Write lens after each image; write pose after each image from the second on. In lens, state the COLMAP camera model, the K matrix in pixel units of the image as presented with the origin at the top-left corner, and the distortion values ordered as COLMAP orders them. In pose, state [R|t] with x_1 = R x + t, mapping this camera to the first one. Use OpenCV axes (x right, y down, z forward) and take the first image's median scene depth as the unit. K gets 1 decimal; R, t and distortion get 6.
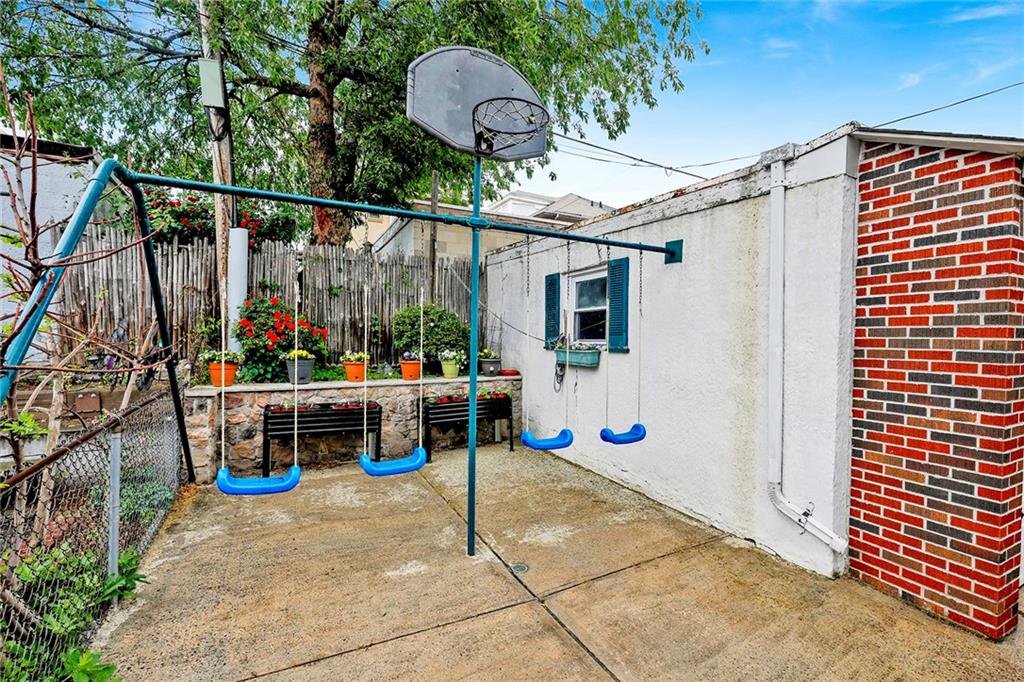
lens RADIAL K [[440.0, 0, 512.0], [0, 440.0, 341.0], [0, 0, 1]] dist [0.001197, -0.000398]
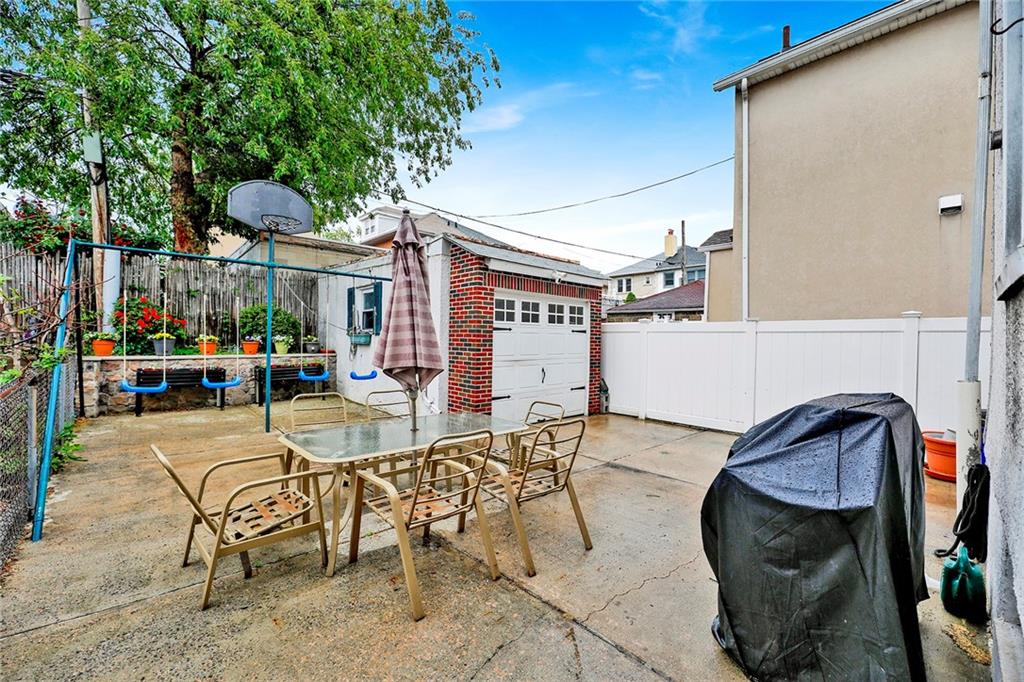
lens RADIAL K [[409.5, 0, 506.2], [0, 409.5, 341.8], [0, 0, 1]] dist [-0.002212, -0.000314]
pose [[0.967038, 0.003417, 0.254611, 0.303944], [-0.003916, 0.999991, 0.001452, 0.045524], [-0.254604, -0.002402, 0.967042, -0.671819]]
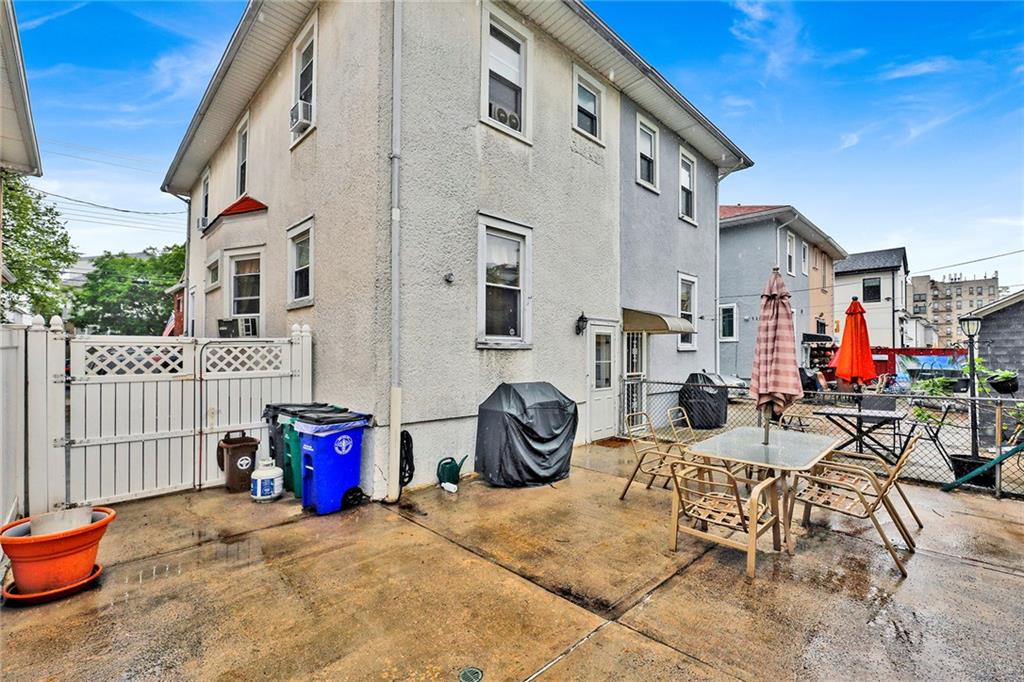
lens RADIAL K [[440.0, 0, 512.0], [0, 440.0, 341.0], [0, 0, 1]] dist [0.001197, -0.000398]
pose [[-0.955490, -0.018786, -0.294426, 1.069537], [-0.013676, 0.999718, -0.019406, 0.009392], [0.294708, -0.014516, -0.955477, 0.685205]]
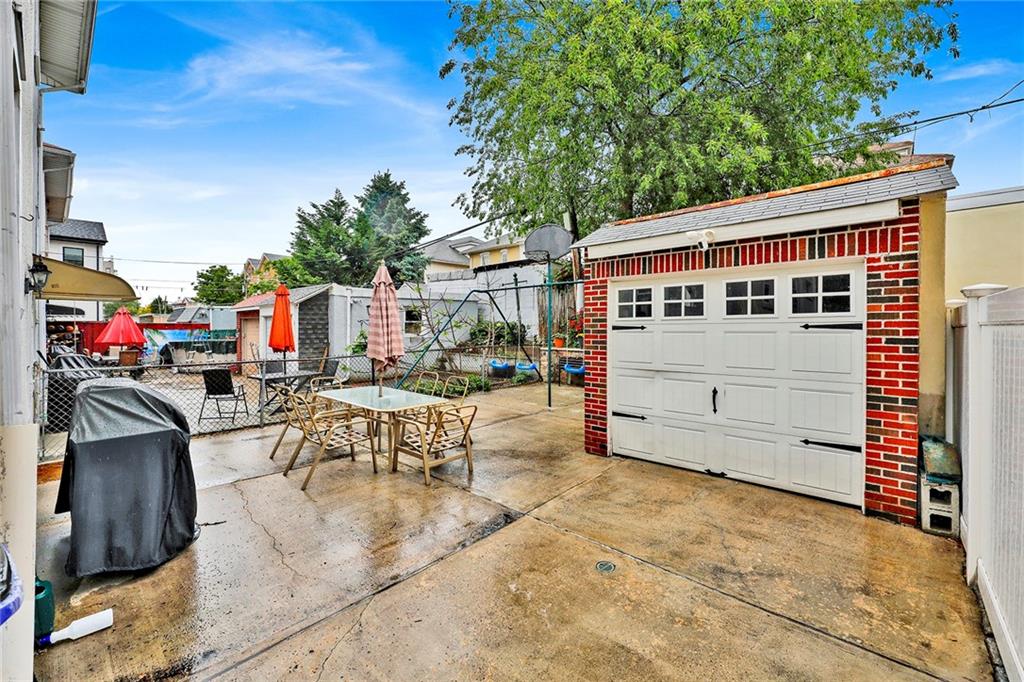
lens RADIAL K [[414.8, 0, 511.9], [0, 414.8, 331.5], [0, 0, 1]] dist [-0.001286, -0.000087]
pose [[0.344694, -0.004818, -0.938703, 1.448128], [-0.008234, 0.999933, -0.008156, 0.027749], [0.938679, 0.010541, 0.344631, -0.058960]]
